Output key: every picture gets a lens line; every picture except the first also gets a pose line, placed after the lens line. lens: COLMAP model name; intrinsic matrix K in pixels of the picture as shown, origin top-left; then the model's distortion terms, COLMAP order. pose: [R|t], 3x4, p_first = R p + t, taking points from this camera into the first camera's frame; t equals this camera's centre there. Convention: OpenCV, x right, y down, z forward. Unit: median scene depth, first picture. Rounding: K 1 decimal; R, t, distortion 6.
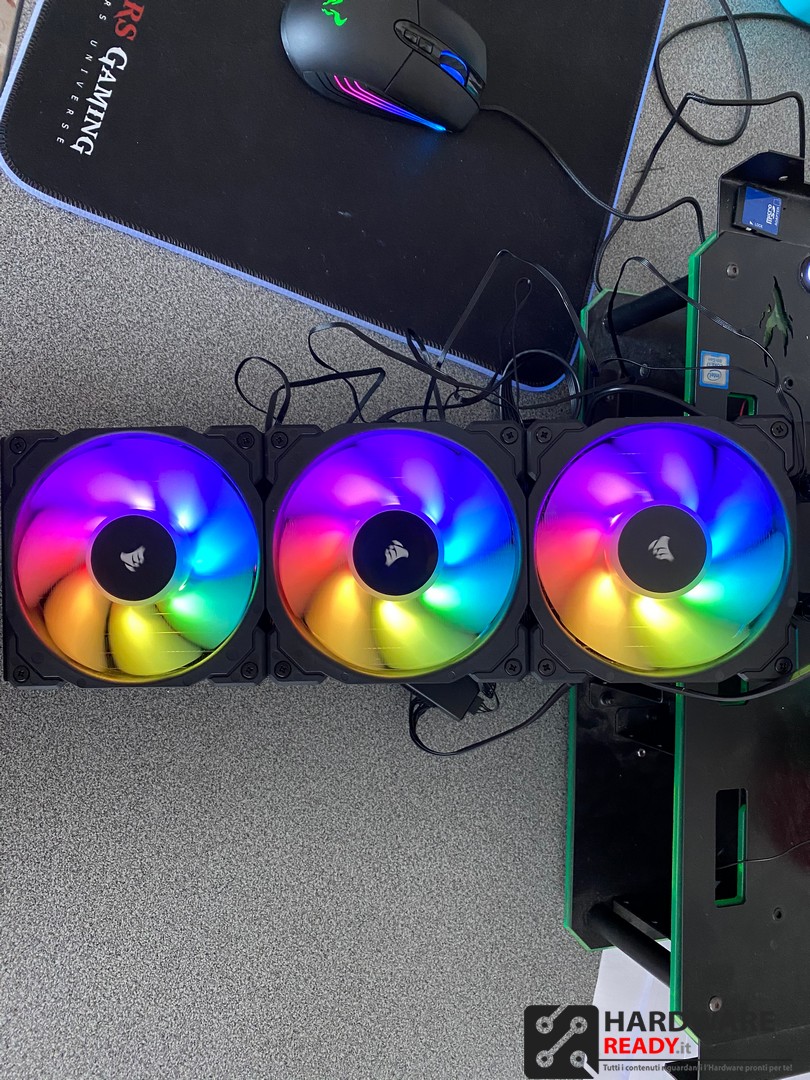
lens RADIAL K [[840.9, 0, 405.0], [0, 840.9, 540.0], [0, 0, 1]] dist [0.001966, -0.007255]
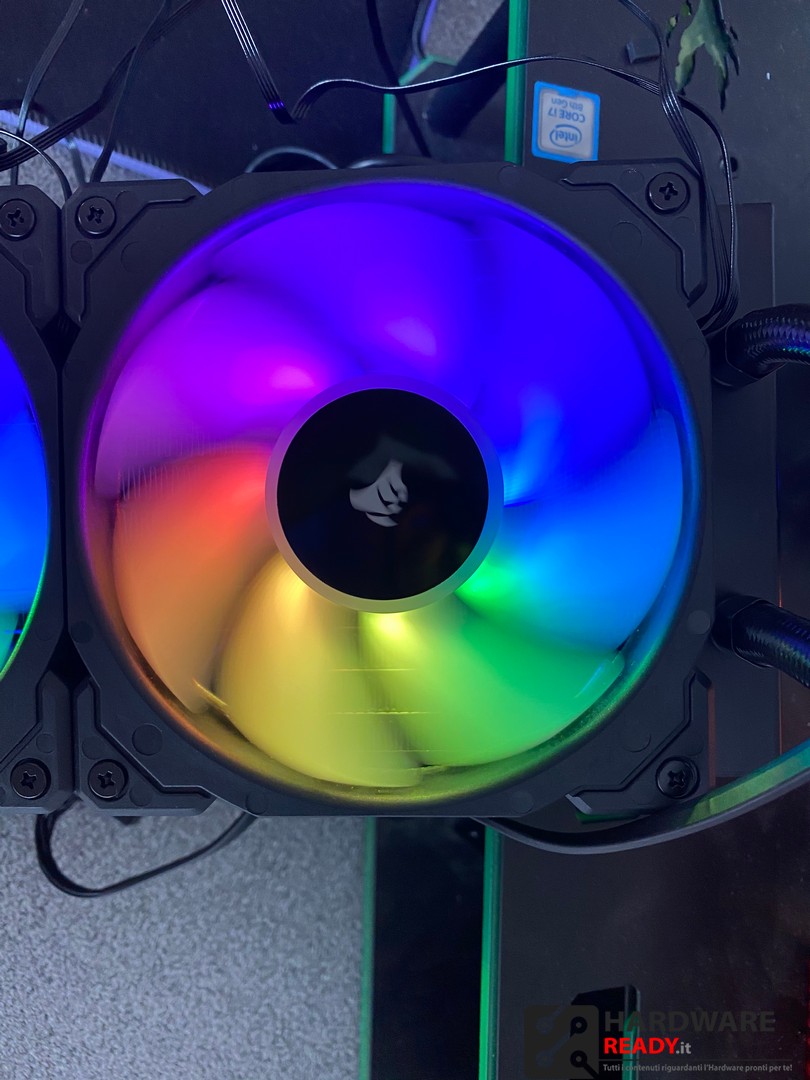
lens RADIAL K [[840.9, 0, 405.0], [0, 840.9, 540.0], [0, 0, 1]] dist [0.001966, -0.007255]
pose [[0.999866, -0.000387, -0.016372, 0.260325], [0.000729, 0.999782, 0.020864, 0.020042], [0.016360, -0.020874, 0.999648, 0.474177]]
